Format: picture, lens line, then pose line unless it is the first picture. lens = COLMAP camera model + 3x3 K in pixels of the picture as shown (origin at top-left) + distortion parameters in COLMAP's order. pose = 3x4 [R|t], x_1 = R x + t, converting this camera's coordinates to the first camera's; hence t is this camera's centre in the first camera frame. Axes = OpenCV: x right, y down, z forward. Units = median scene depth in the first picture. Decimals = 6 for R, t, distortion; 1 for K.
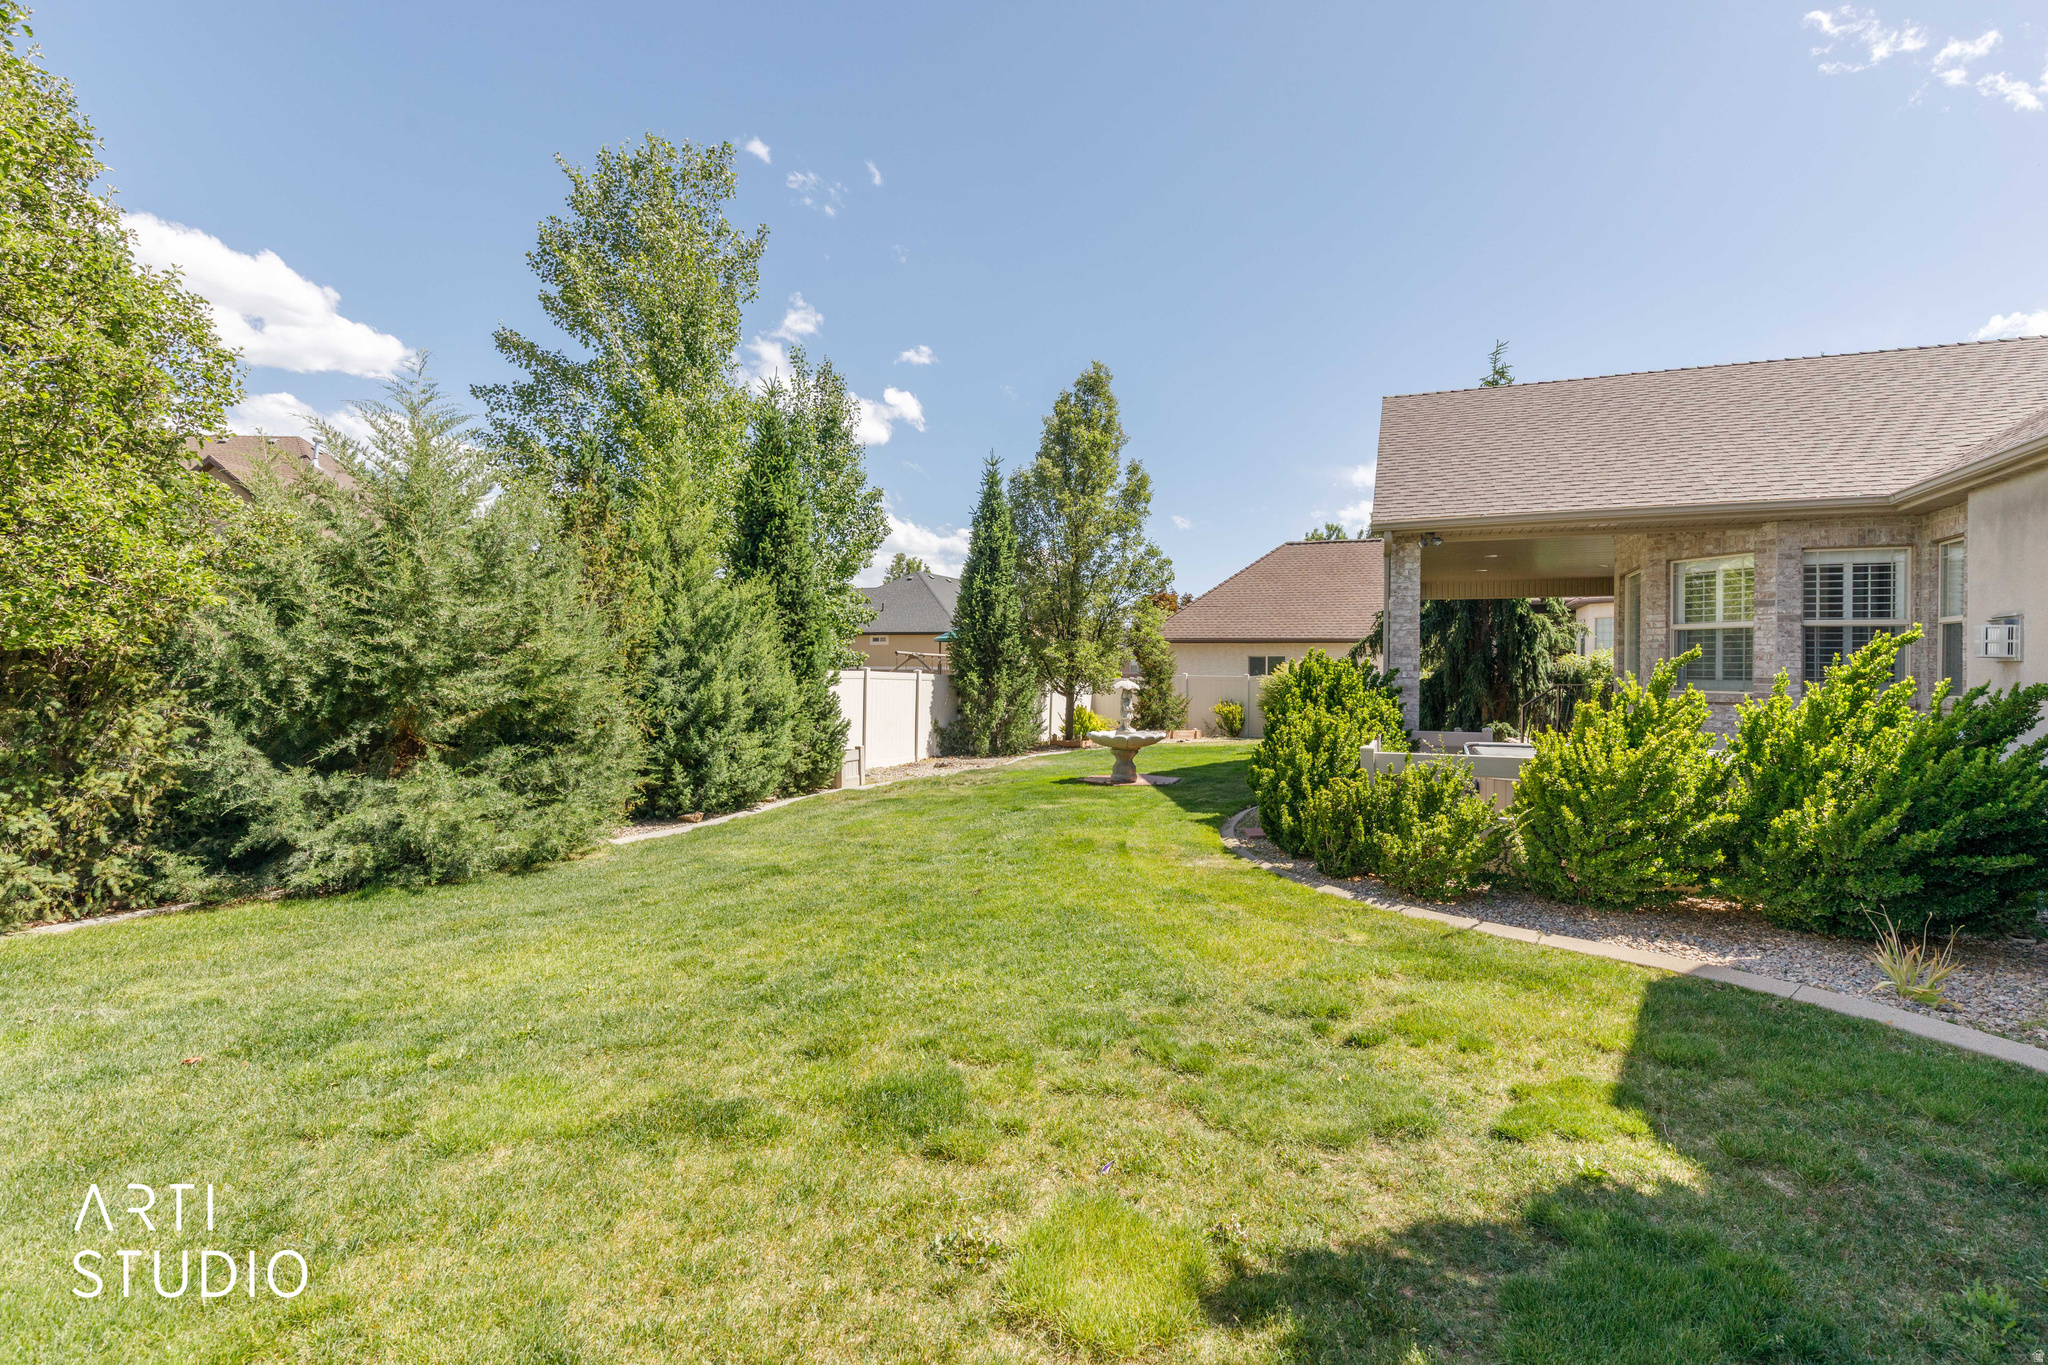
lens RADIAL K [[912.4, 0, 1024.0], [0, 912.4, 682.5], [0, 0, 1]] dist [-0.001133, -0.000024]
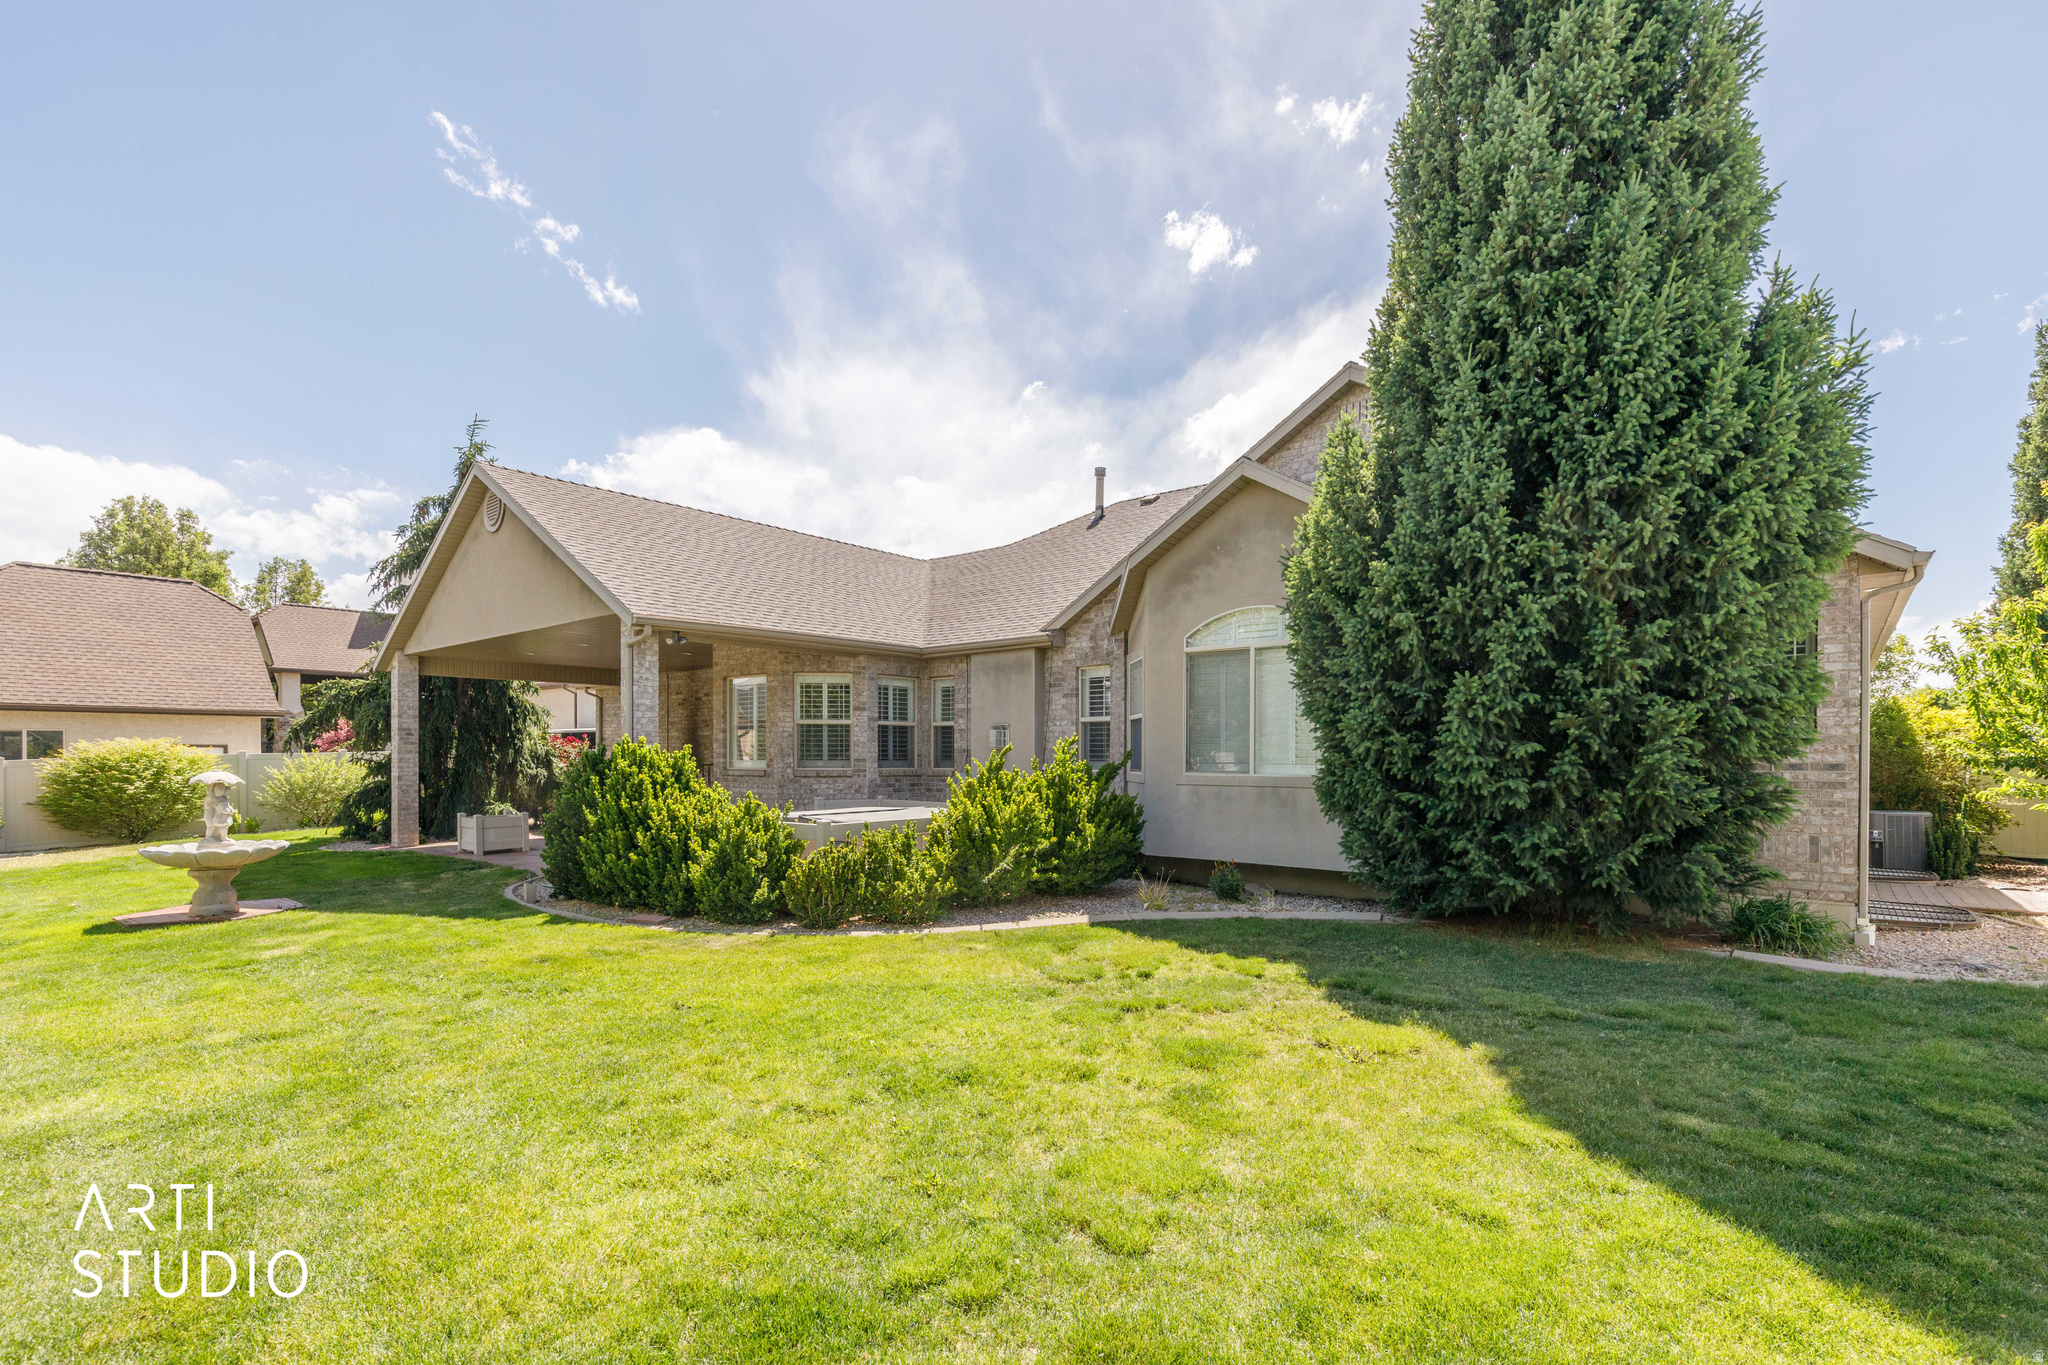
lens RADIAL K [[948.0, 0, 1025.4], [0, 948.0, 763.0], [0, 0, 1]] dist [0.000592, -0.000331]
pose [[0.322117, -0.016053, 0.946564, -0.554667], [0.011759, 0.999847, 0.012955, -0.014972], [-0.946627, 0.006958, 0.322257, 0.246173]]
